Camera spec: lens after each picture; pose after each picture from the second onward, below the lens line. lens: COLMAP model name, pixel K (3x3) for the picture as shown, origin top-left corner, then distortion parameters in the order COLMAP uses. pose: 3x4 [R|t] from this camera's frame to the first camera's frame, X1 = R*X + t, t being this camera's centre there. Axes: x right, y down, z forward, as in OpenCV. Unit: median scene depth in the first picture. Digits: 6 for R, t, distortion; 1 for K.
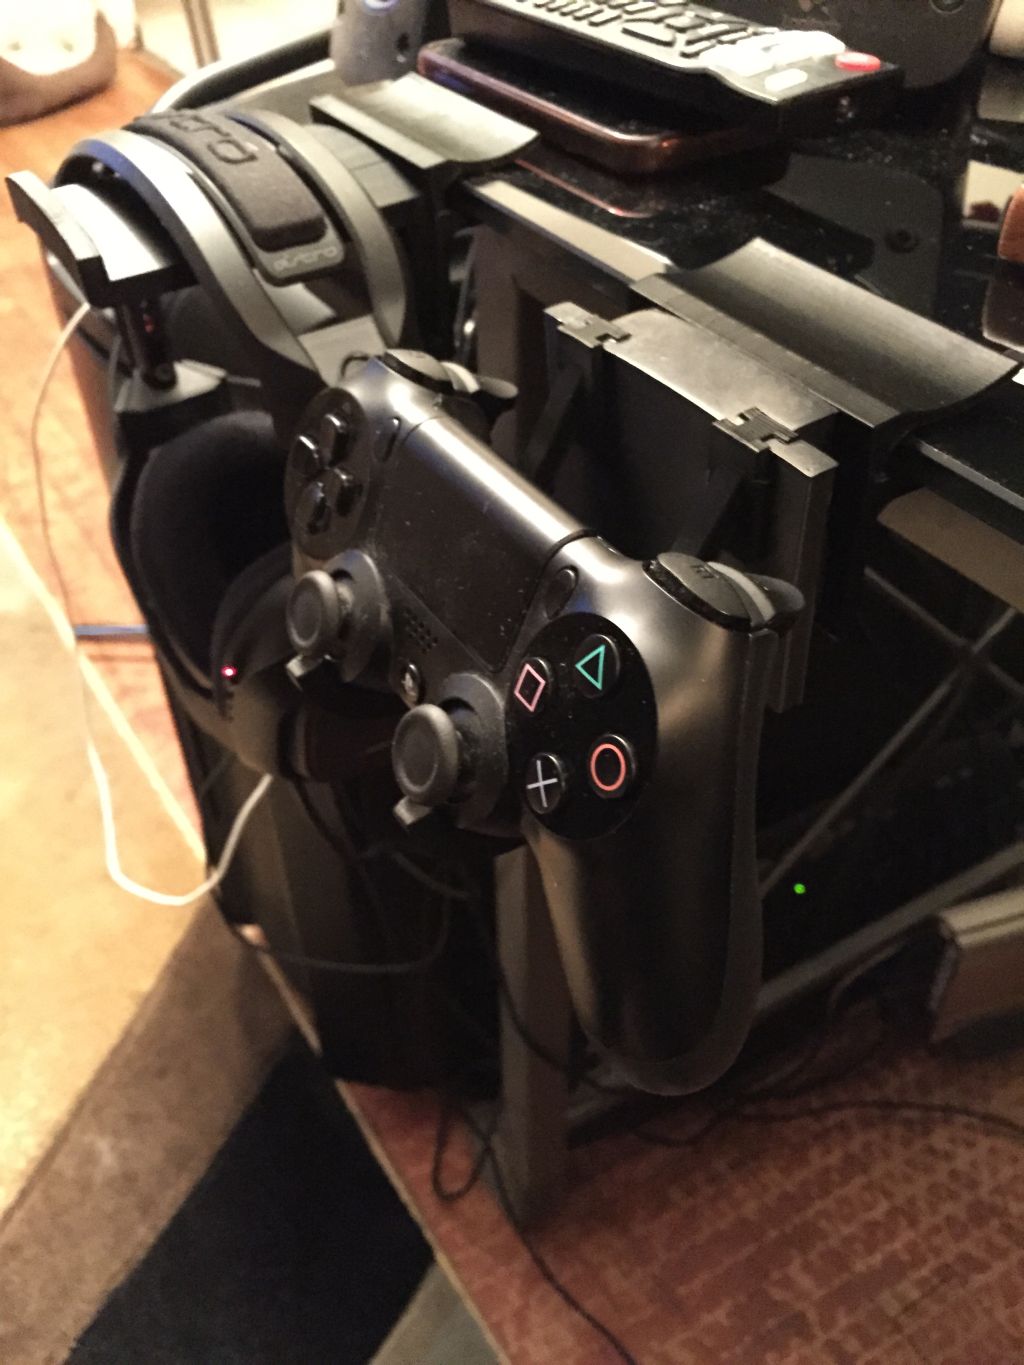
lens RADIAL K [[1159.9, 0, 512.0], [0, 1159.9, 682.5], [0, 0, 1]] dist [0.089758, -0.152183]
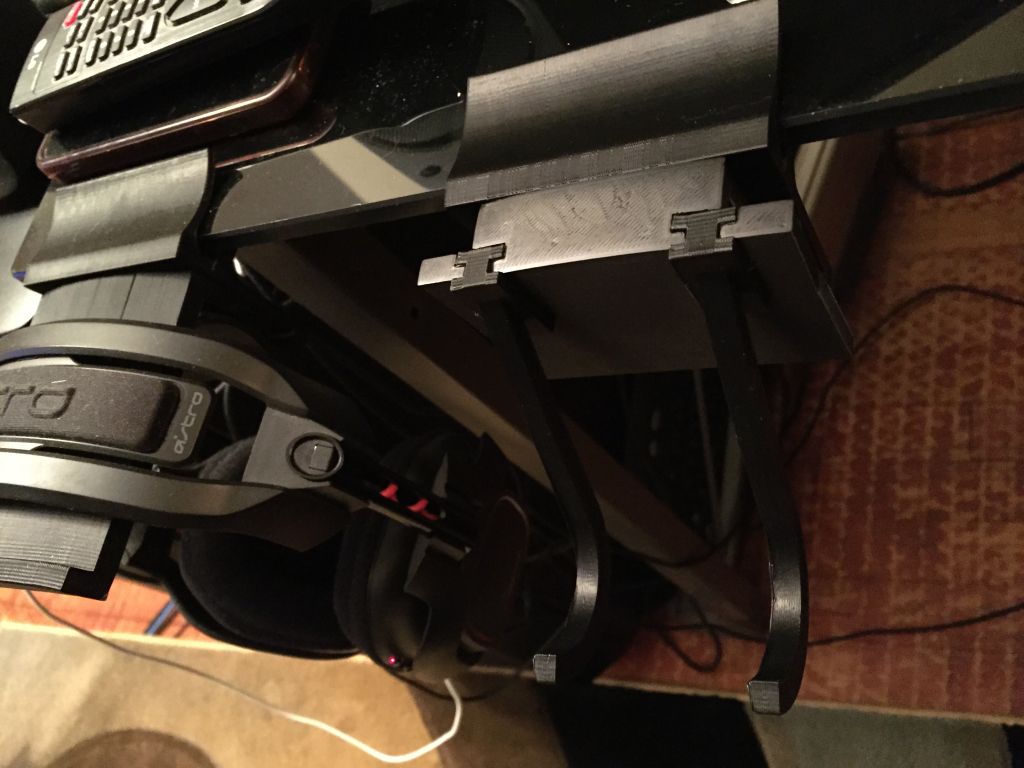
lens RADIAL K [[882.1, 0, 512.0], [0, 882.1, 384.0], [0, 0, 1]] dist [0.007288, 0.000167]
pose [[0.607657, -0.790588, 0.075649, -0.013820], [0.776683, 0.611448, 0.151309, -0.089406], [-0.165879, -0.033189, 0.985587, 0.058325]]
